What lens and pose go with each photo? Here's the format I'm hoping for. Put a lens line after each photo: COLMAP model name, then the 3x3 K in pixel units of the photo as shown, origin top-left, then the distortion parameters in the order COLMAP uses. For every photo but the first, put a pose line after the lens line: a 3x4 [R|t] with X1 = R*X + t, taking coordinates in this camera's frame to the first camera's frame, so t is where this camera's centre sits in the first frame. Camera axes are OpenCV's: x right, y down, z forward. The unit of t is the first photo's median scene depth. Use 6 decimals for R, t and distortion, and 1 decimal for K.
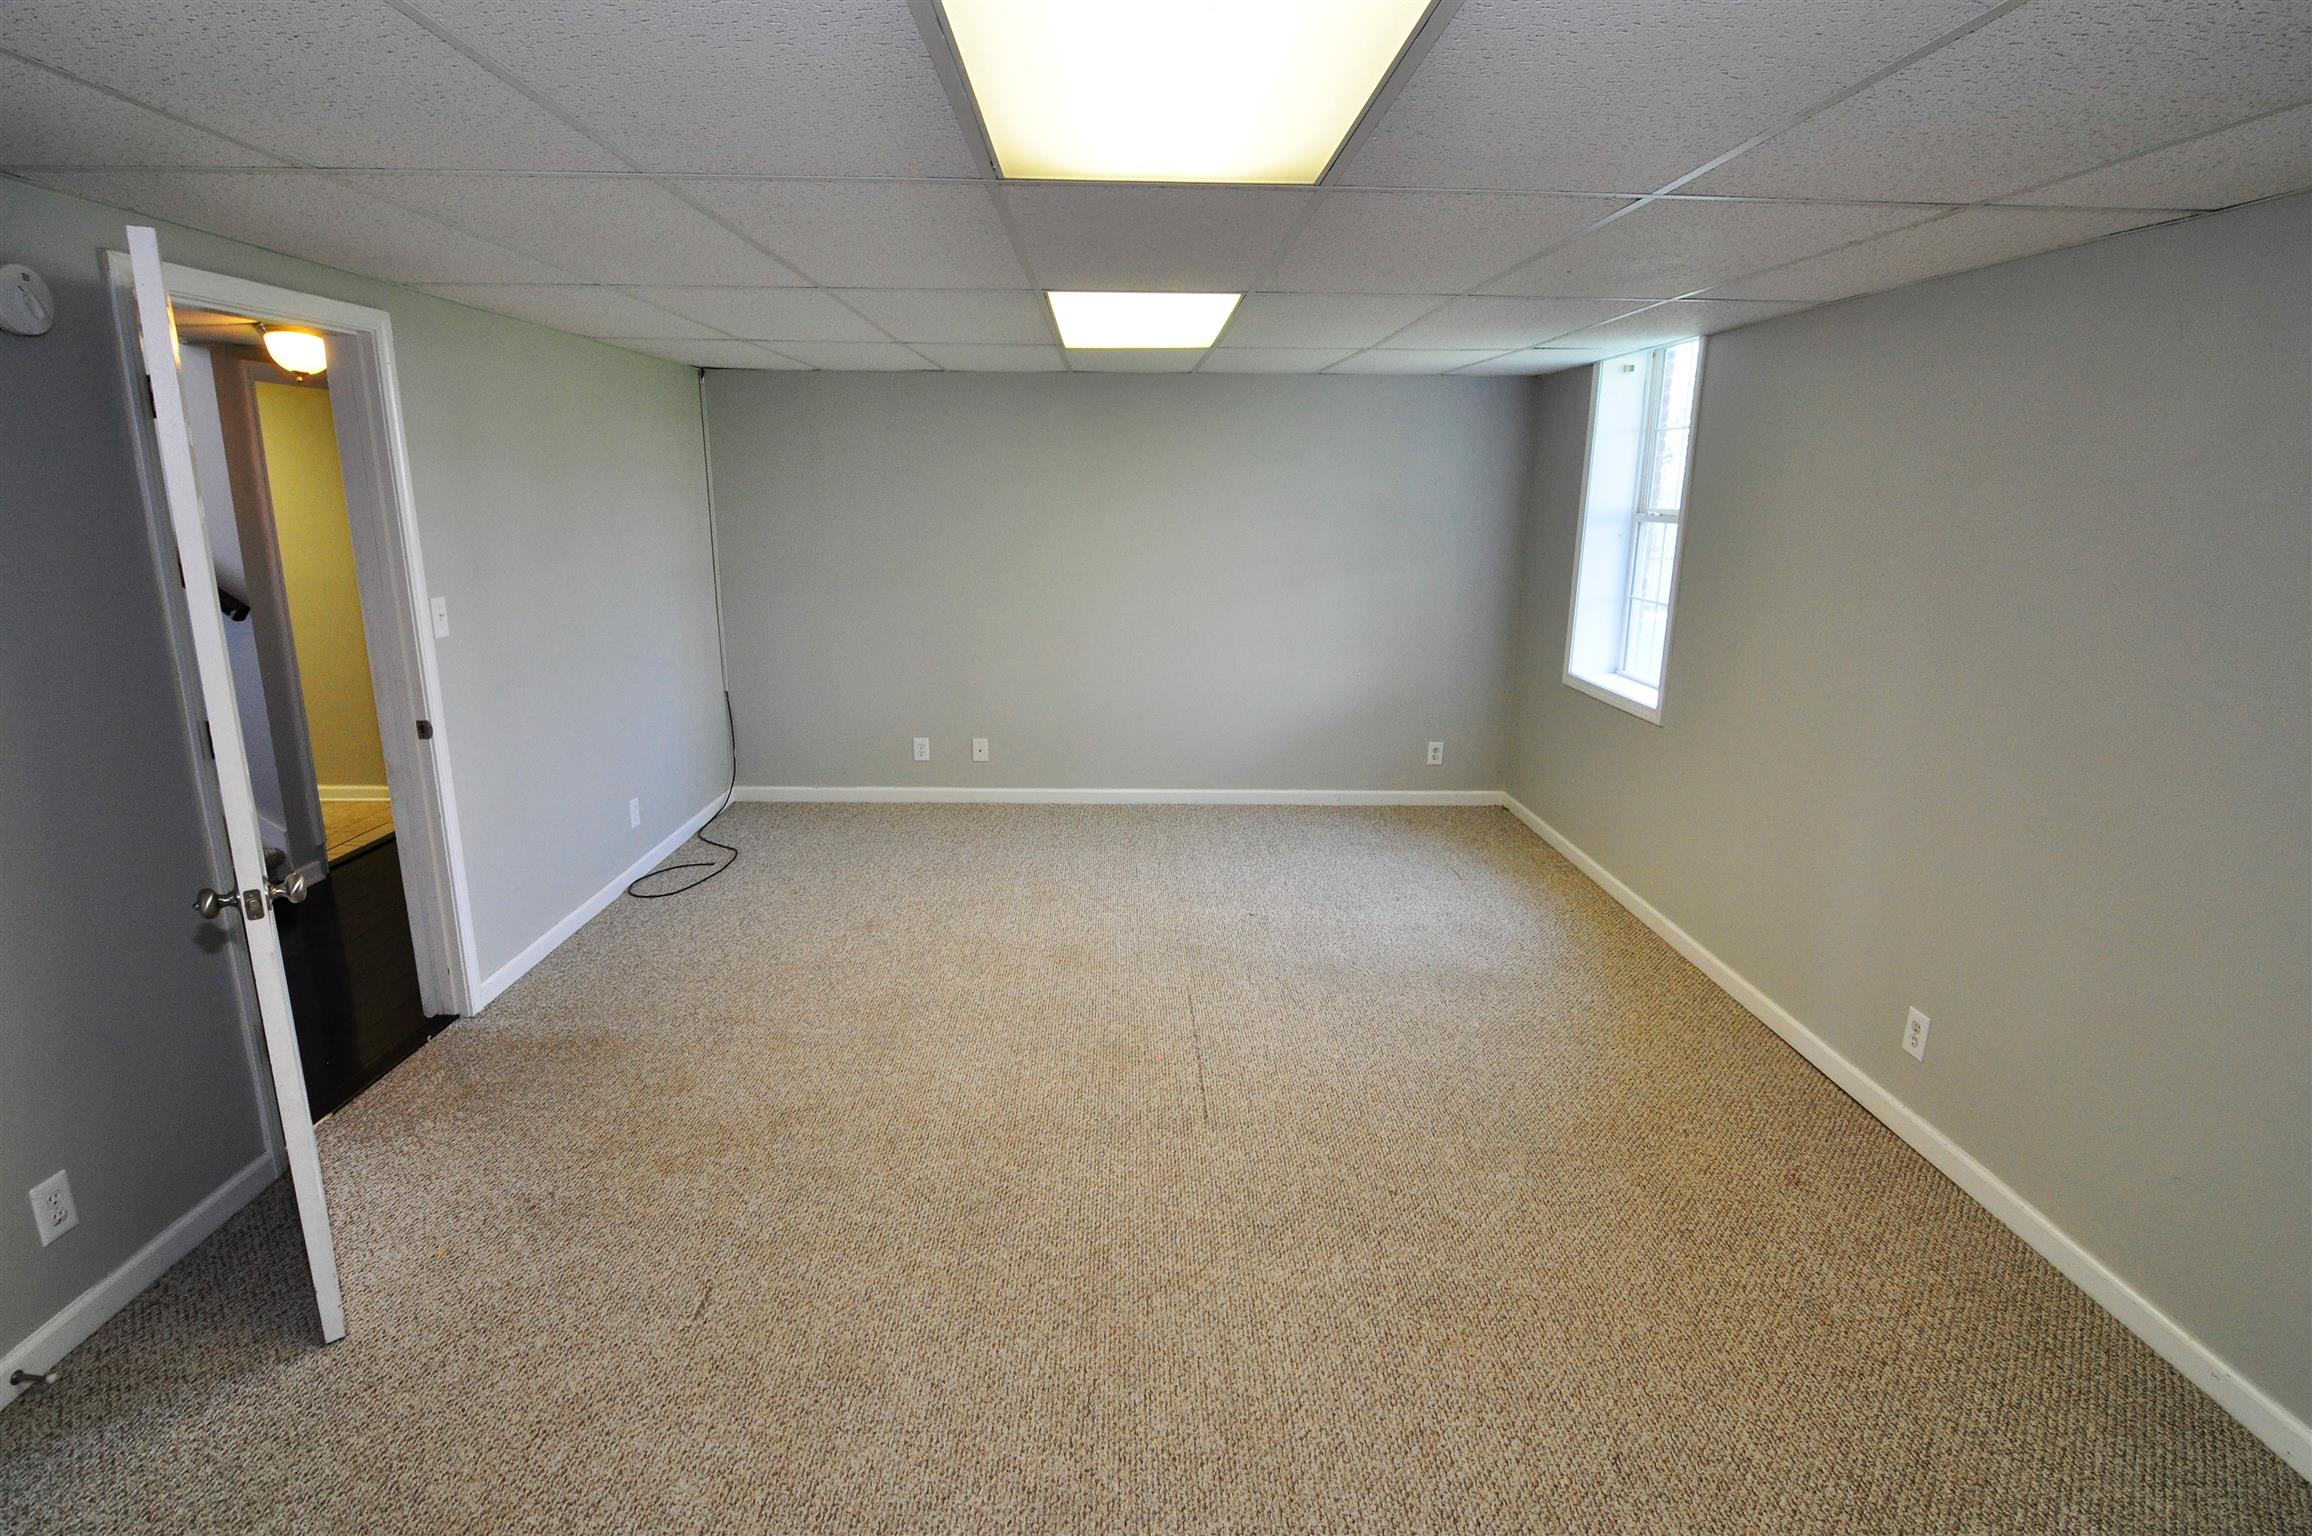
lens RADIAL K [[1140.4, 0, 1146.2], [0, 1140.4, 759.5], [0, 0, 1]] dist [0.000954, -0.014036]
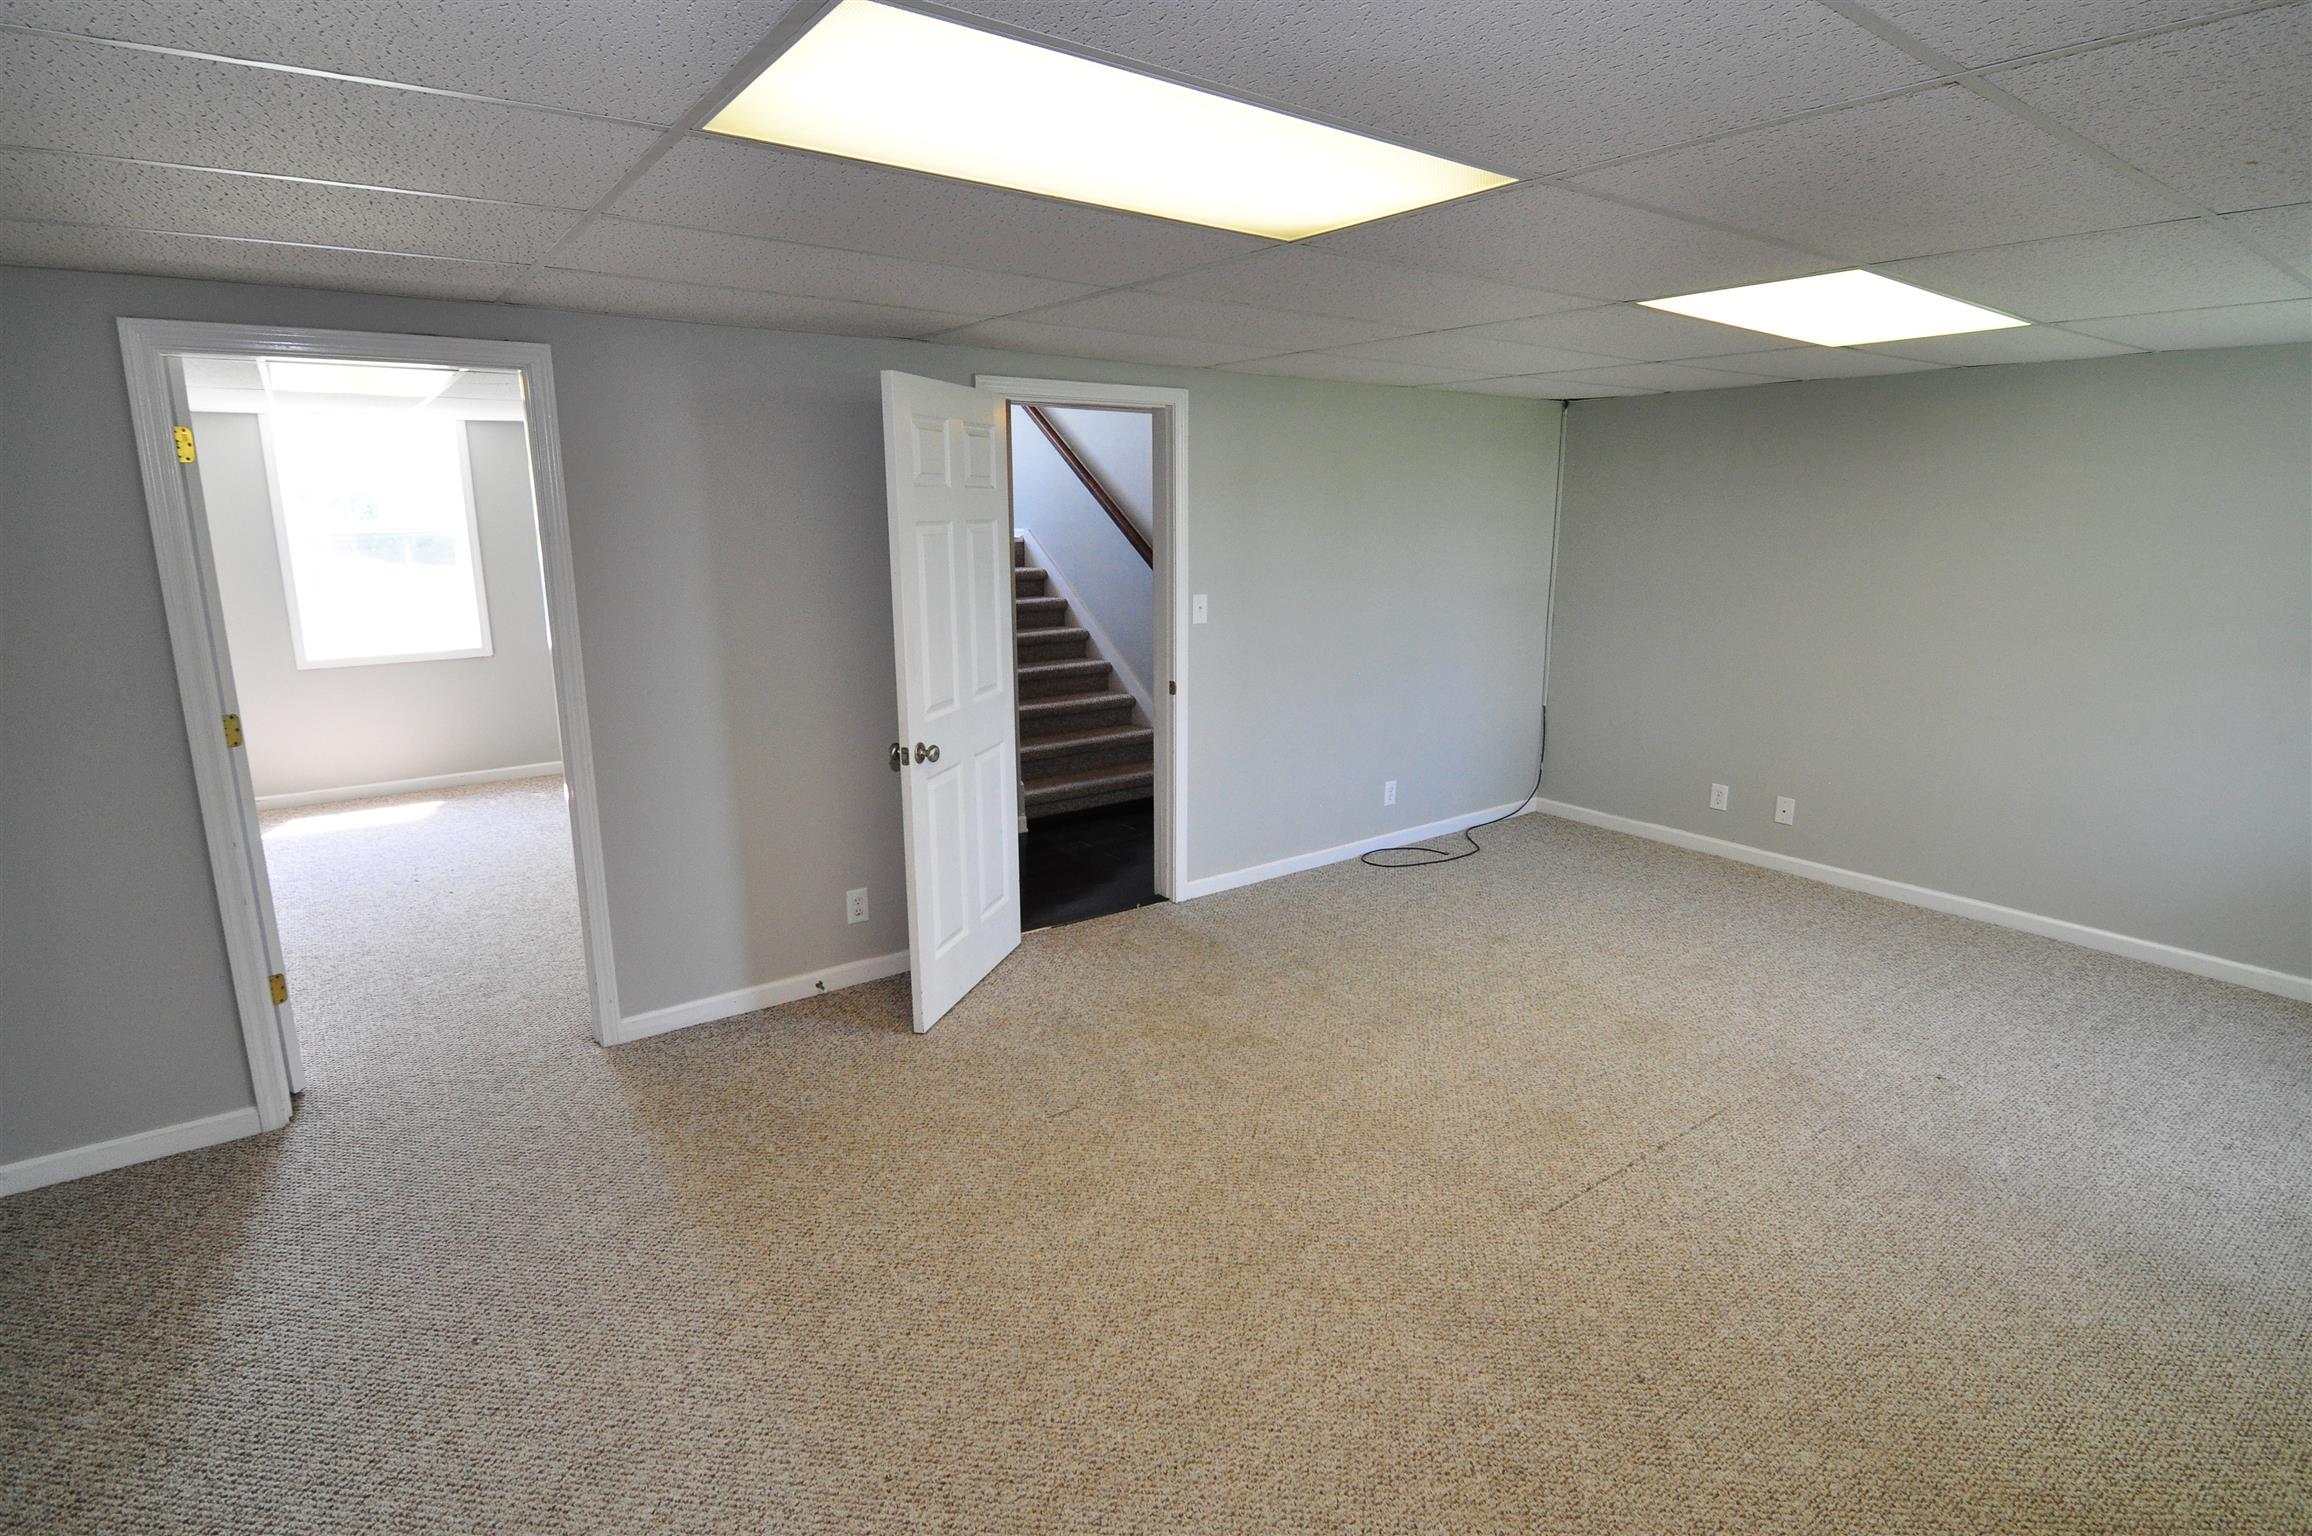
lens RADIAL K [[1140.4, 0, 1146.2], [0, 1140.4, 759.5], [0, 0, 1]] dist [0.000954, -0.014036]
pose [[0.572720, 0.166609, -0.802642, 0.447374], [-0.184112, 0.980257, 0.072105, -0.032745], [0.798809, 0.106480, 0.592087, 0.150072]]
